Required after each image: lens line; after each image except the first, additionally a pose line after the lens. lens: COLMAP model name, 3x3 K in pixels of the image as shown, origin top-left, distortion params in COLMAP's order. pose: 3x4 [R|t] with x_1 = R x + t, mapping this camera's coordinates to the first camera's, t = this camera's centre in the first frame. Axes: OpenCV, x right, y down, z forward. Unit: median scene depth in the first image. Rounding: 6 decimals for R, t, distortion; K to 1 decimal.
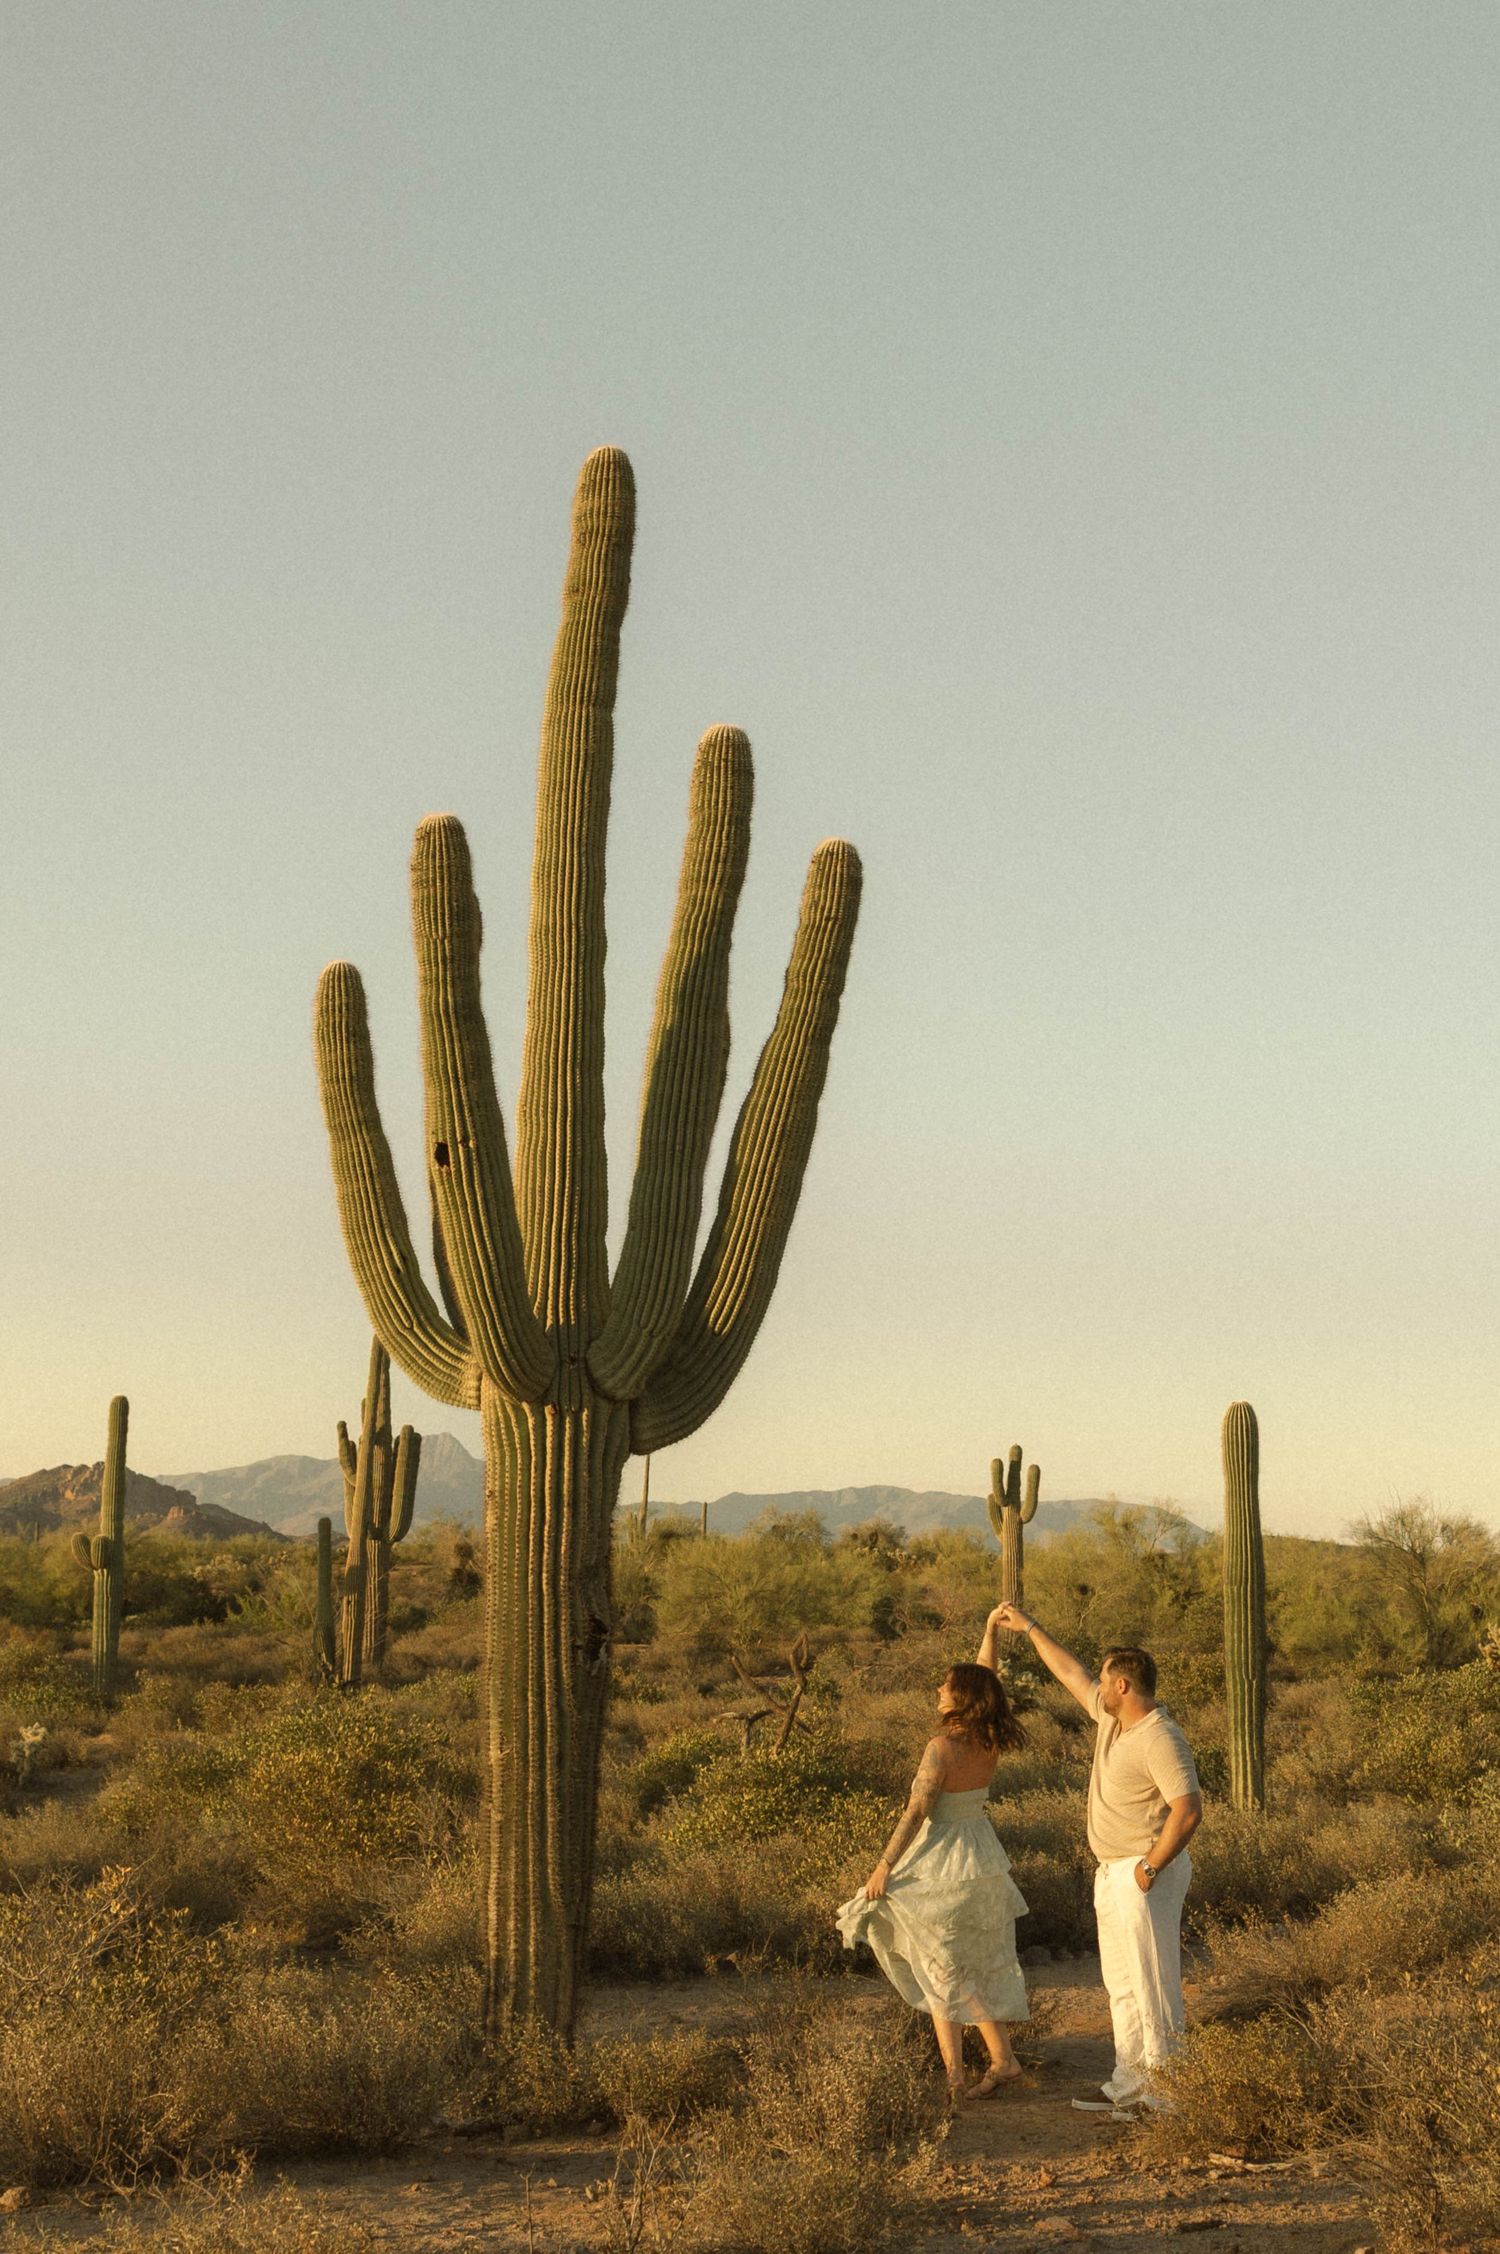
lens RADIAL K [[3589.6, 0, 755.1], [0, 3589.6, 1126.5], [0, 0, 1]] dist [-0.004659, 0.000000]
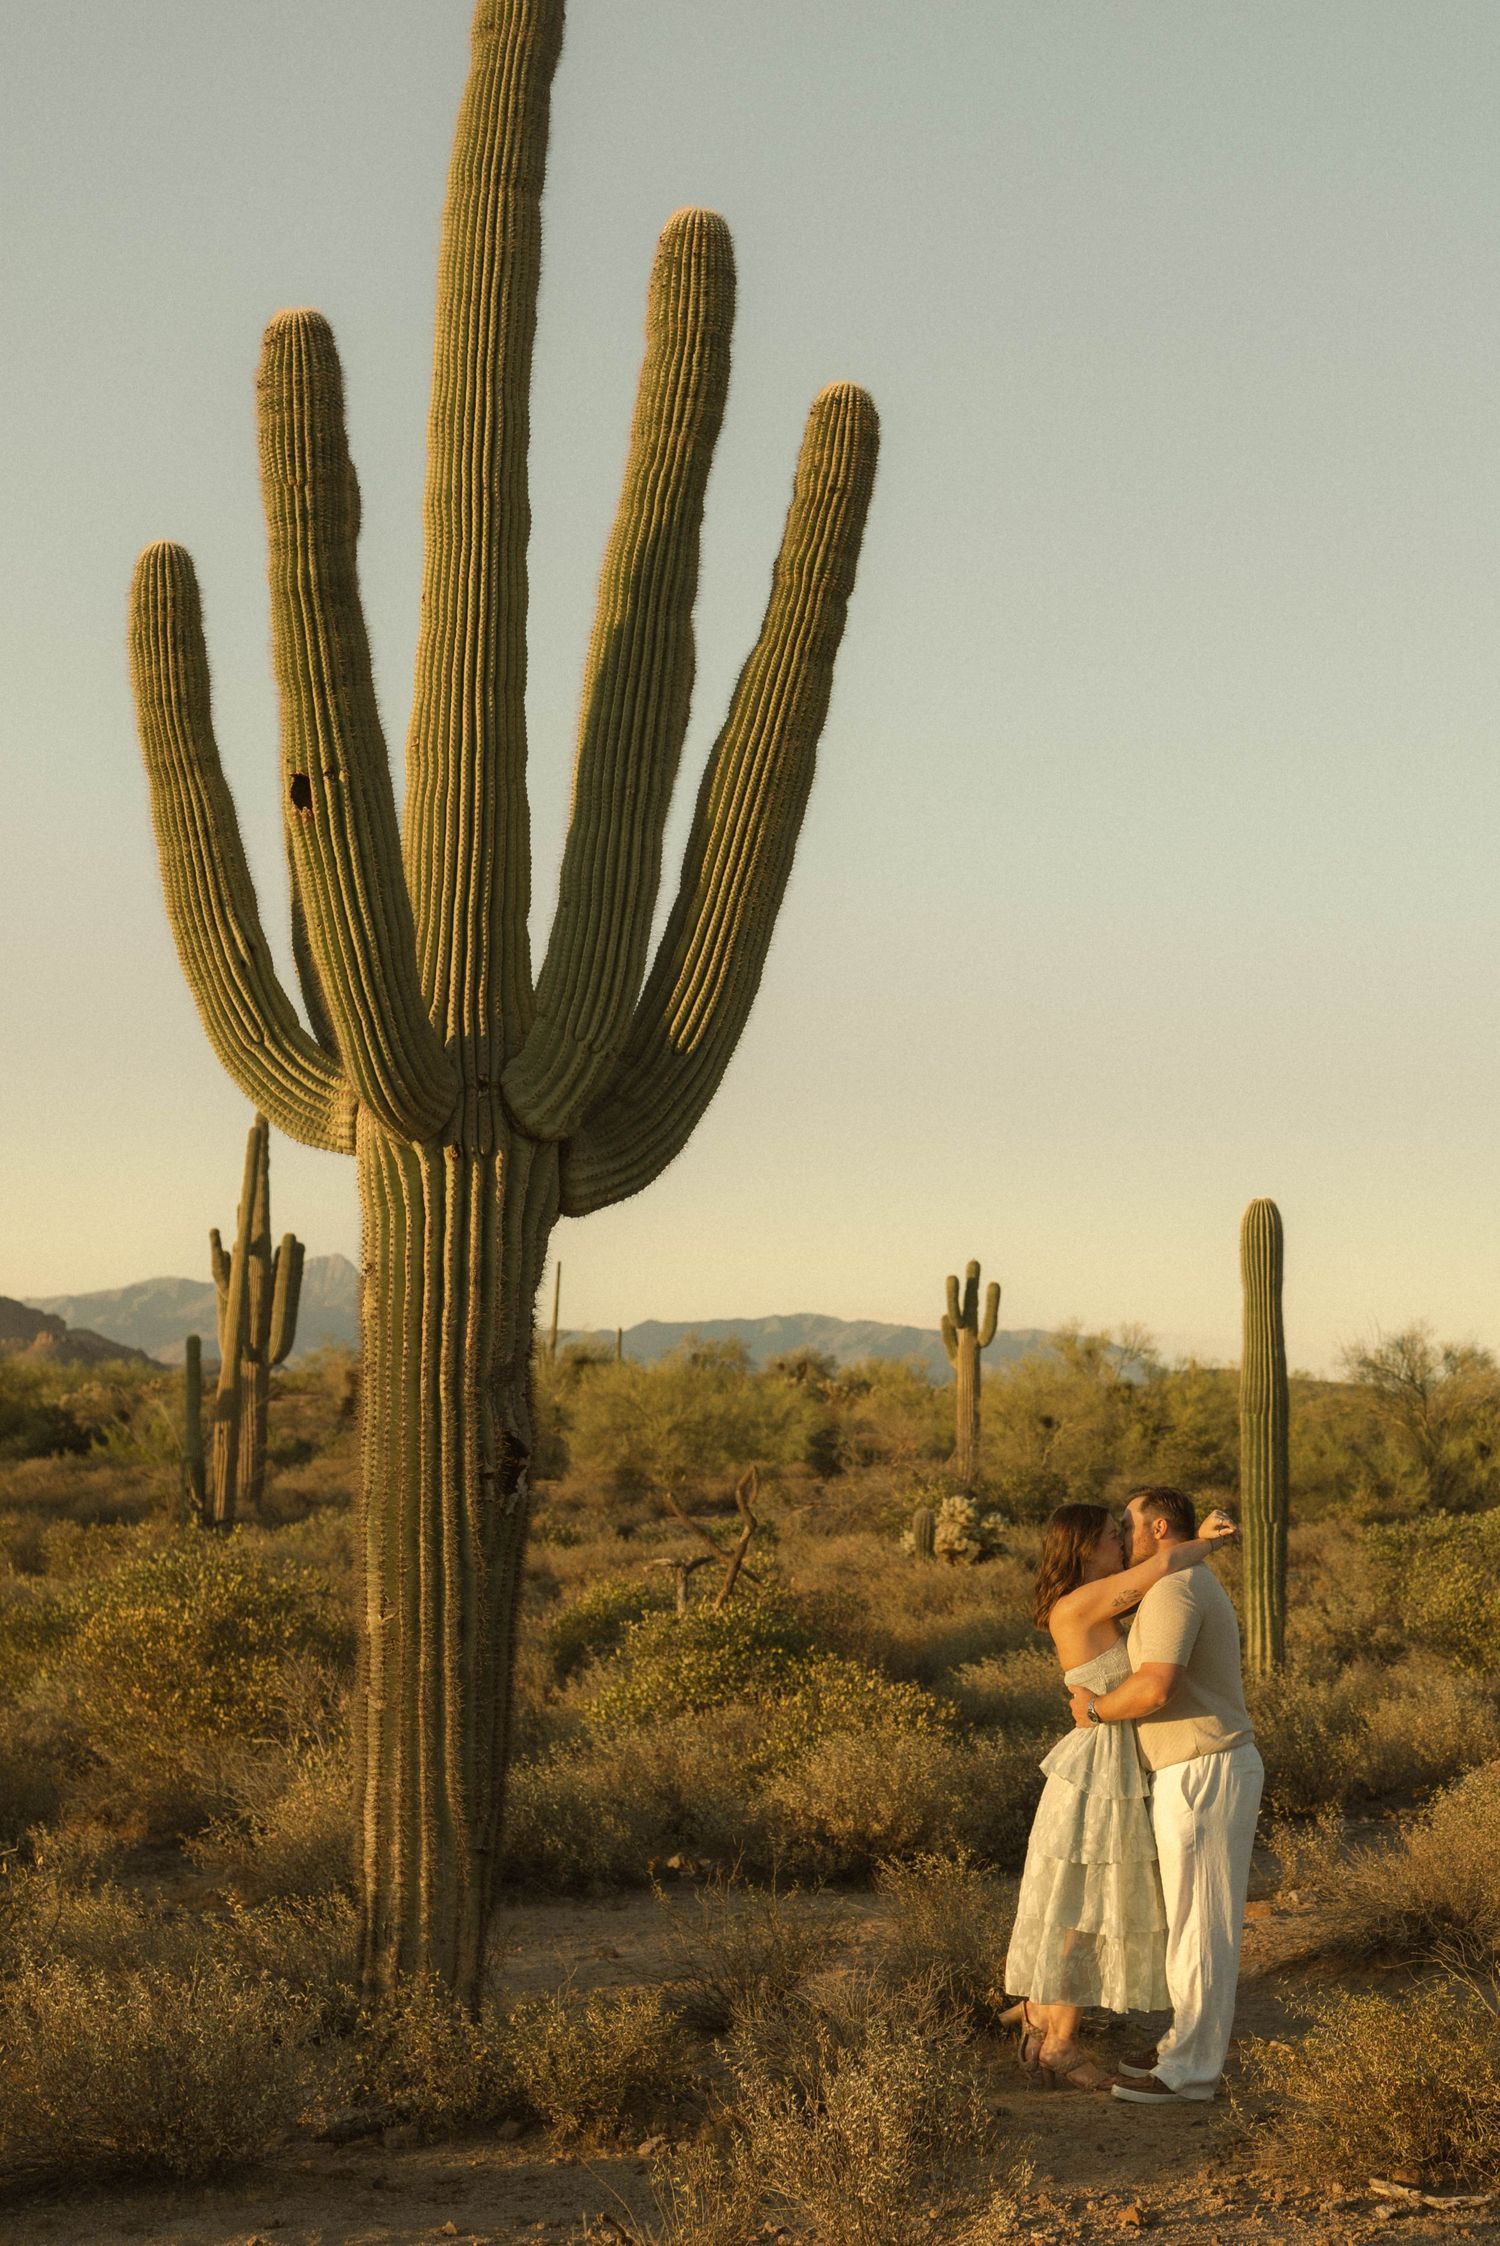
lens RADIAL K [[3667.6, 0, 776.6], [0, 3667.6, 1188.7], [0, 0, 1]] dist [-0.009319, 0.000000]
pose [[0.999477, 0.006725, 0.031621, -0.009074], [-0.008695, 0.998002, 0.062578, 0.024574], [-0.031137, -0.062821, 0.997539, 0.159630]]
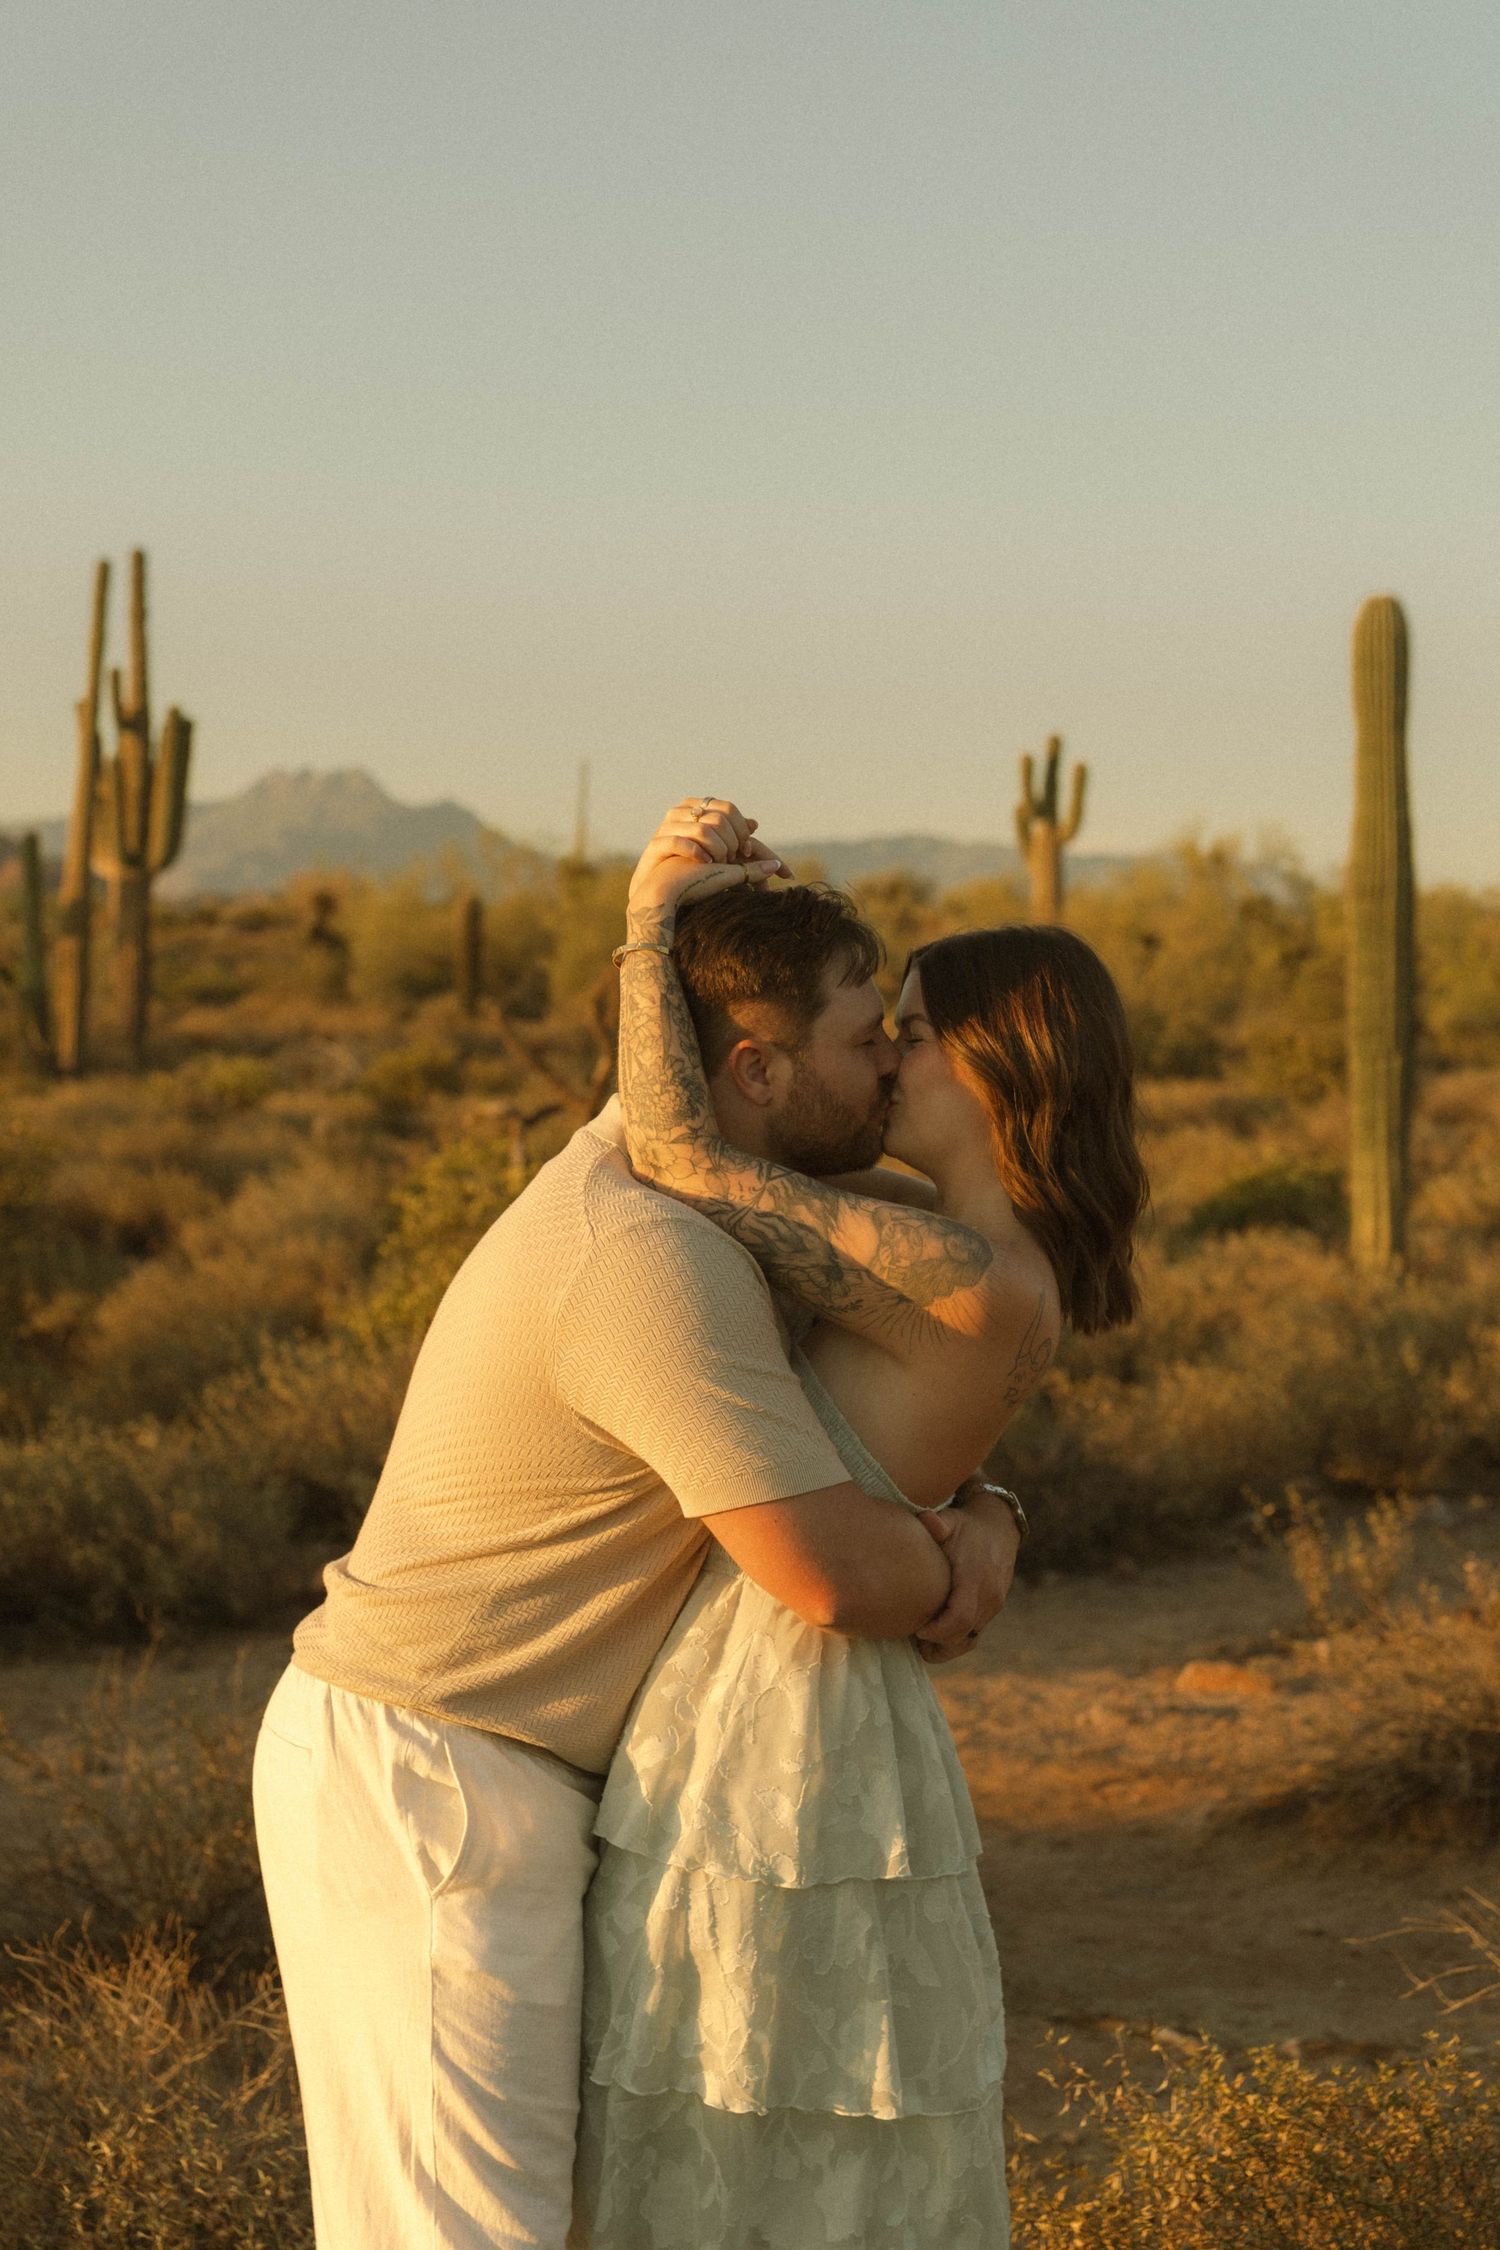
lens RADIAL K [[3991.4, 0, 747.2], [0, 3991.4, 1116.2], [0, 0, 1]] dist [-0.069589, 0.000000]
pose [[0.999757, 0.001928, -0.021957, 0.052118], [0.001584, 0.987302, 0.158847, 0.067141], [0.021985, -0.158843, 0.987059, 0.389575]]
